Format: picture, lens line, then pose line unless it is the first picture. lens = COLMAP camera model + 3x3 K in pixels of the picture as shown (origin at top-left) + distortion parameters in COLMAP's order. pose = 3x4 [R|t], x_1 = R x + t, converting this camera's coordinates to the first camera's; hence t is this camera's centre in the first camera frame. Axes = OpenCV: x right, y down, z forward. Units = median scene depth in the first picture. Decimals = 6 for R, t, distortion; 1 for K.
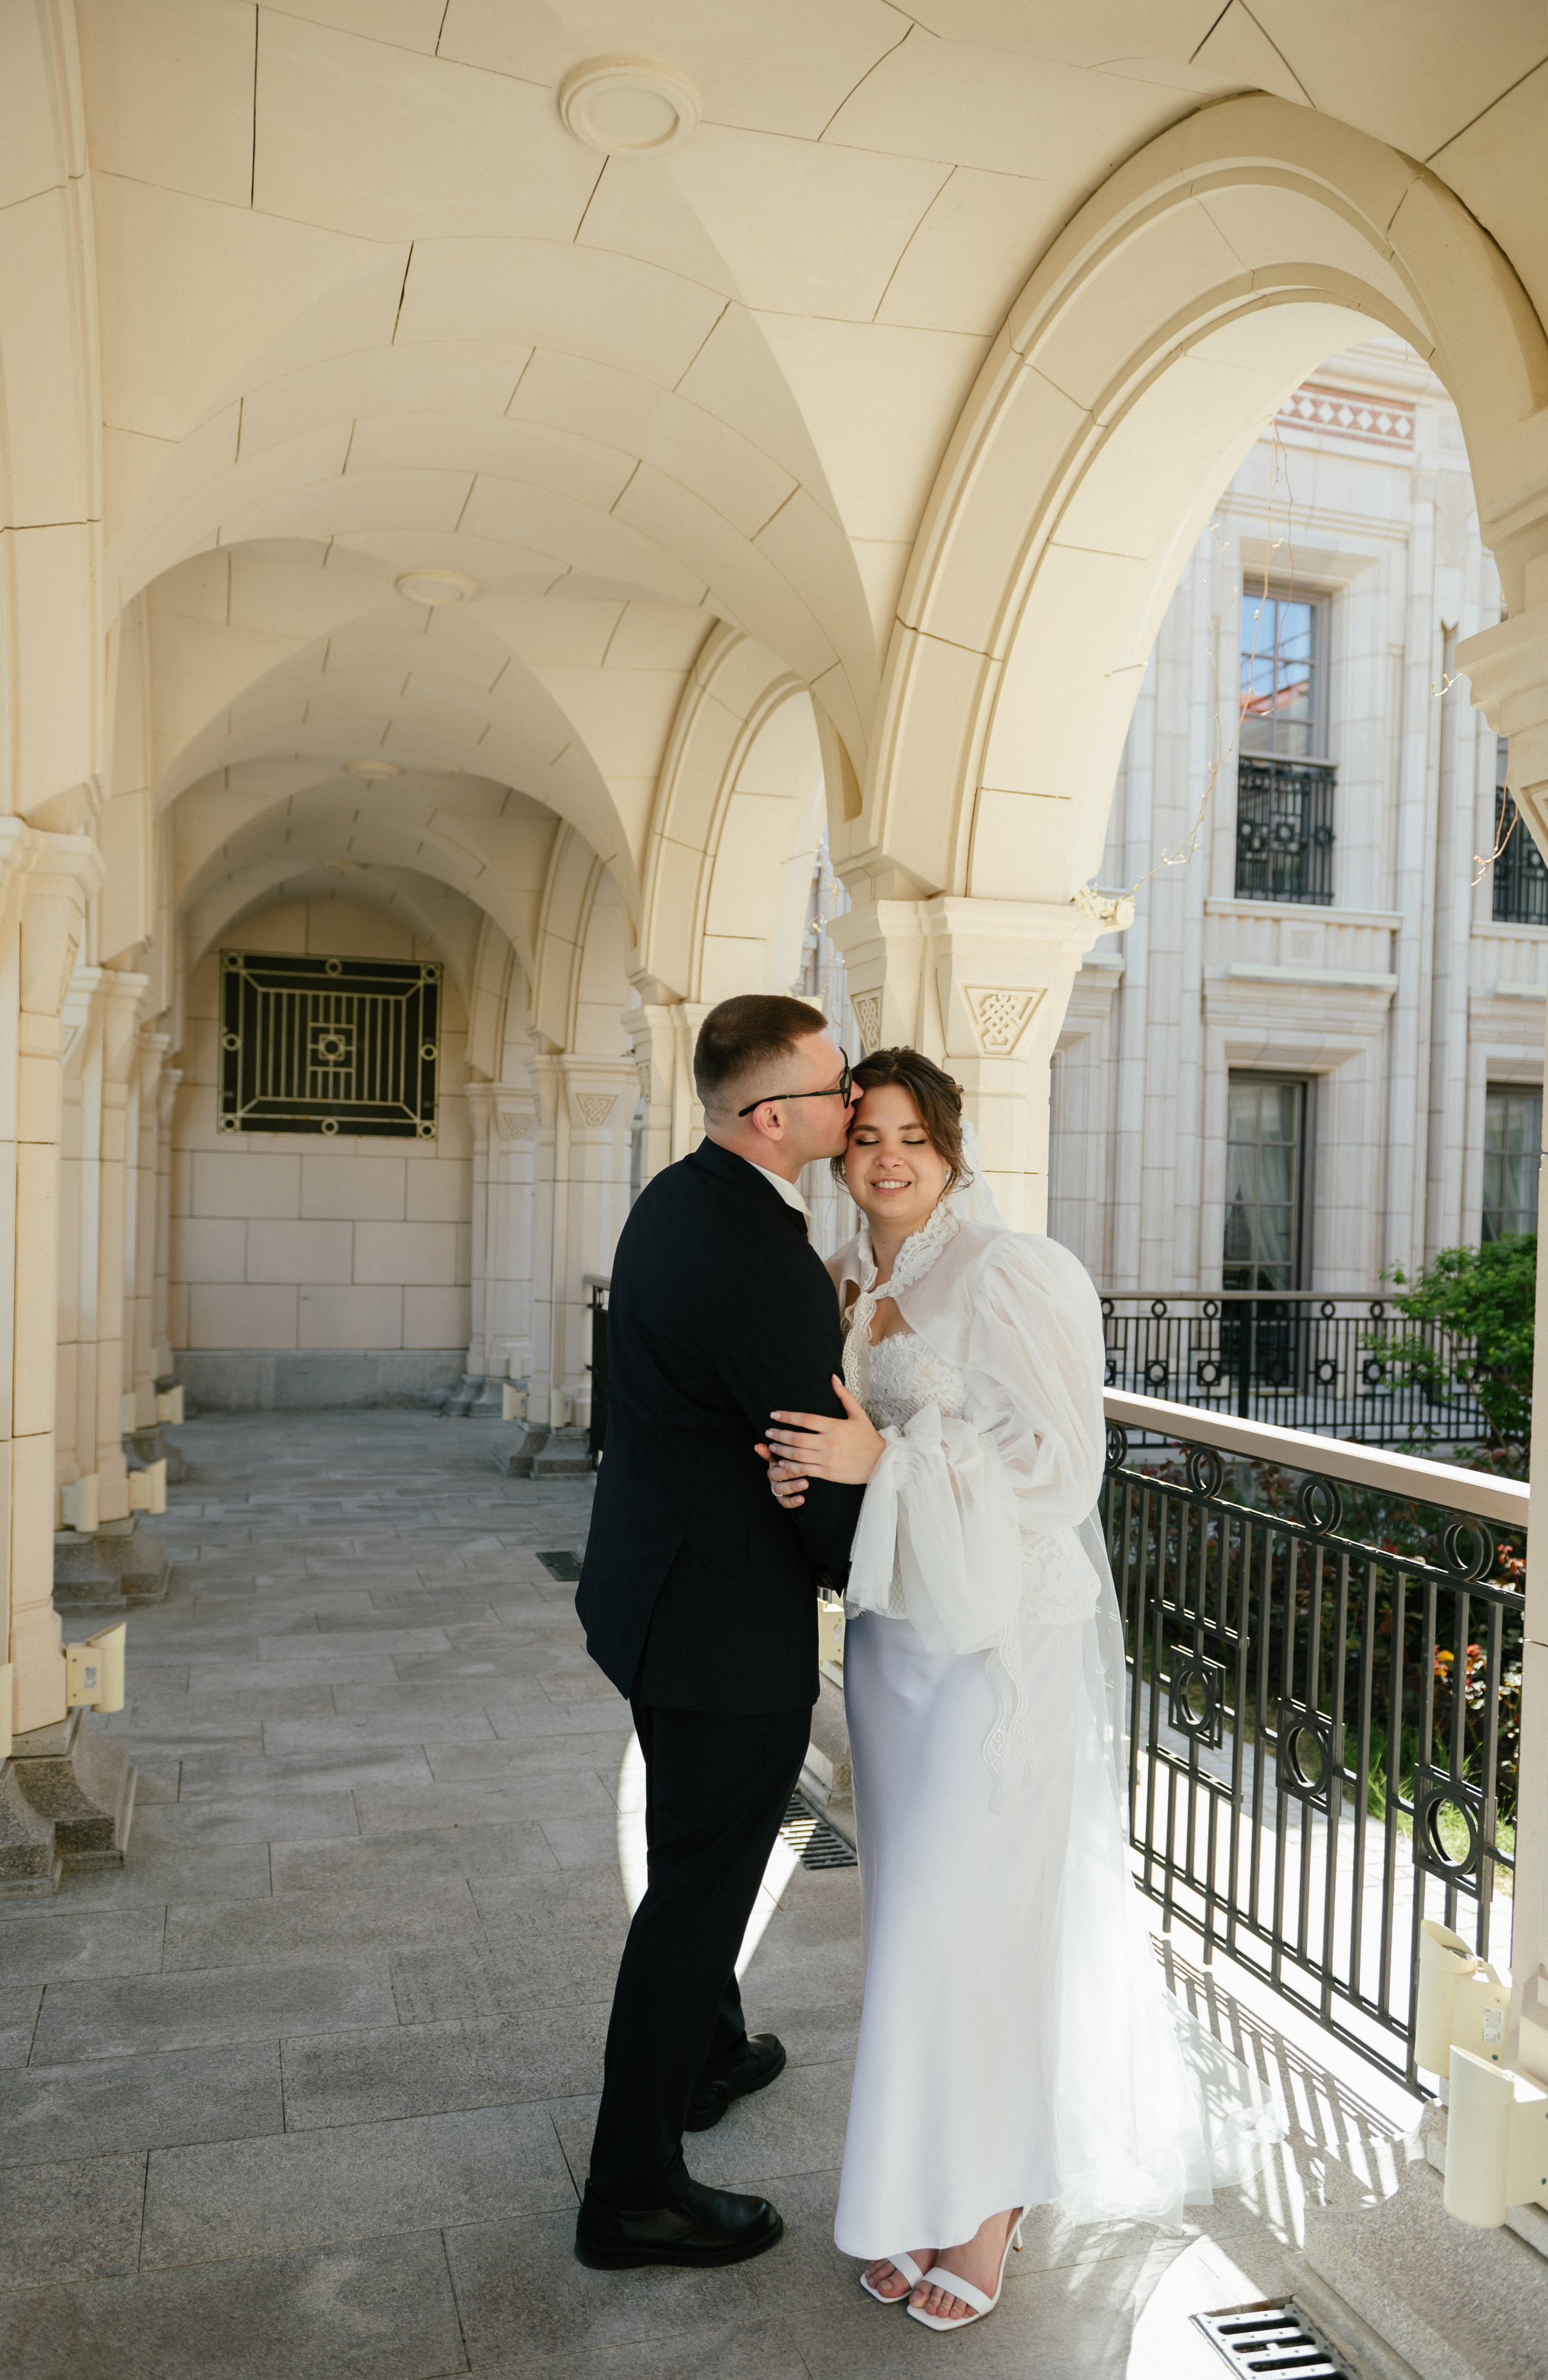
lens RADIAL K [[1697.5, 0, 767.6], [0, 1697.5, 1214.1], [0, 0, 1]] dist [-0.008384, -0.004373]
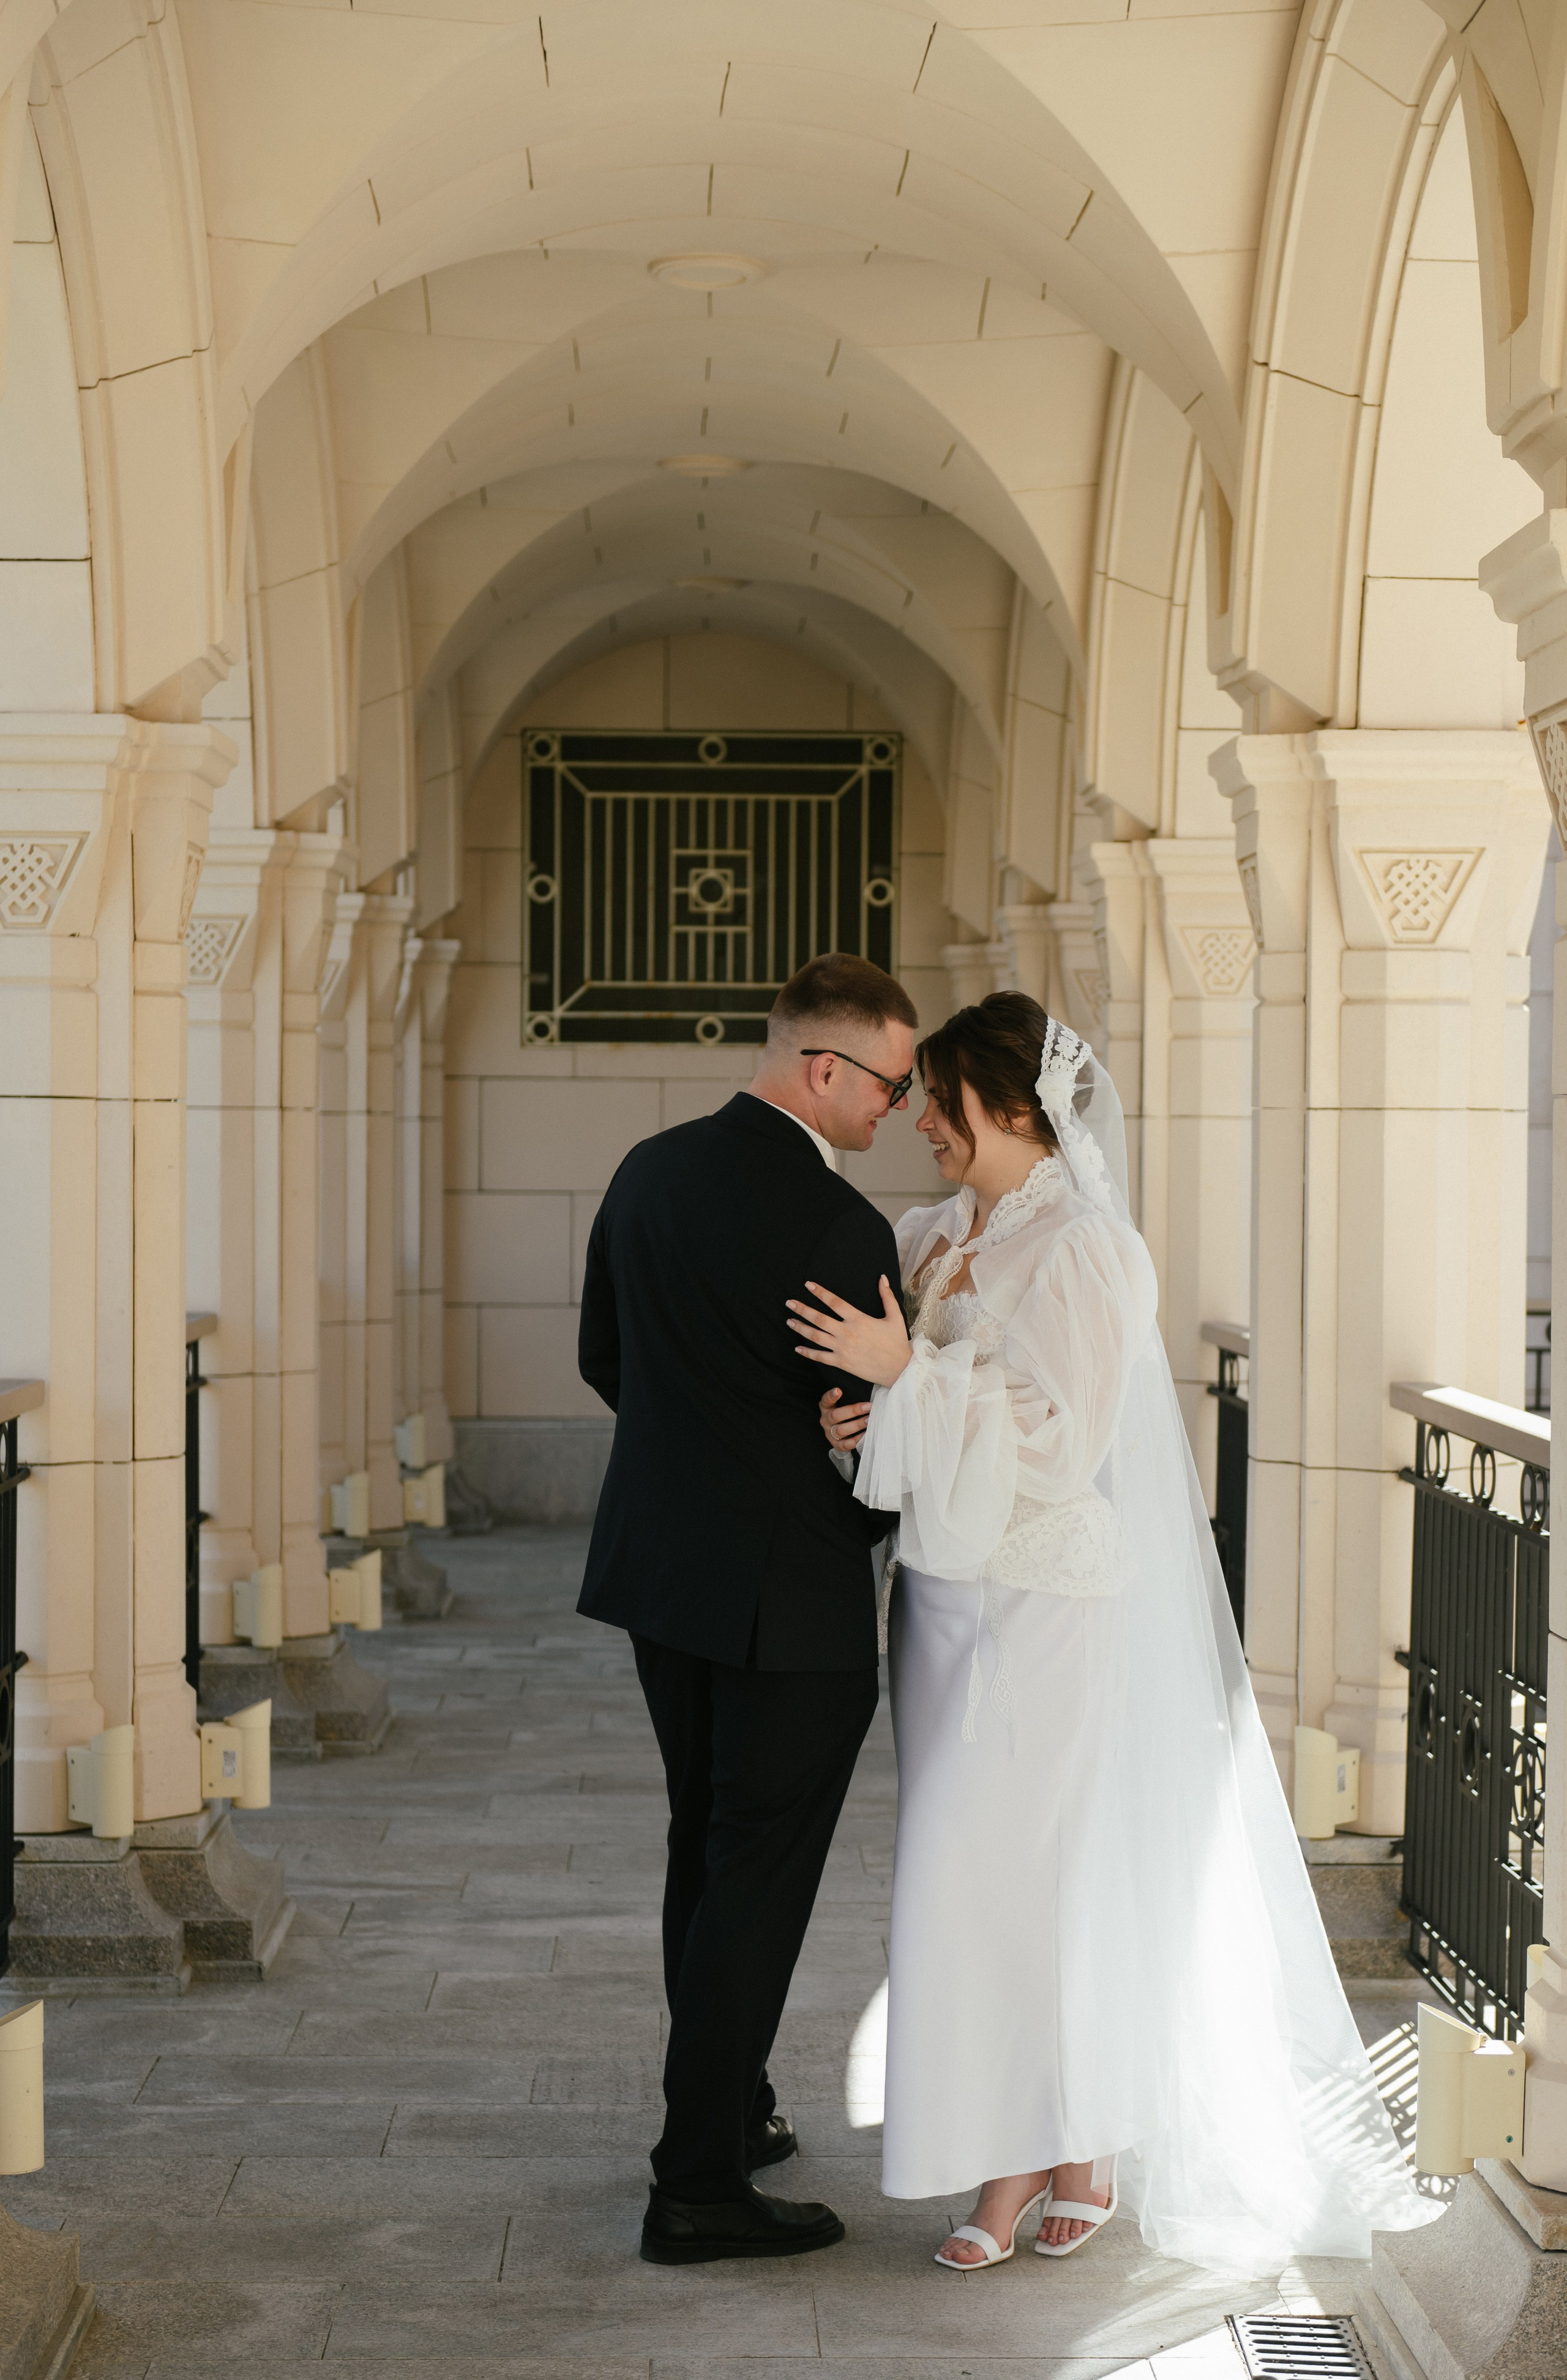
lens RADIAL K [[3398.1, 0, 783.5], [0, 3398.1, 1190.0], [0, 0, 1]] dist [0.022026, 0.019354]
pose [[0.967464, -0.013992, -0.252621, 0.164762], [0.014964, 0.999886, 0.001924, 0.001505], [0.252566, -0.005642, 0.967563, -0.305605]]
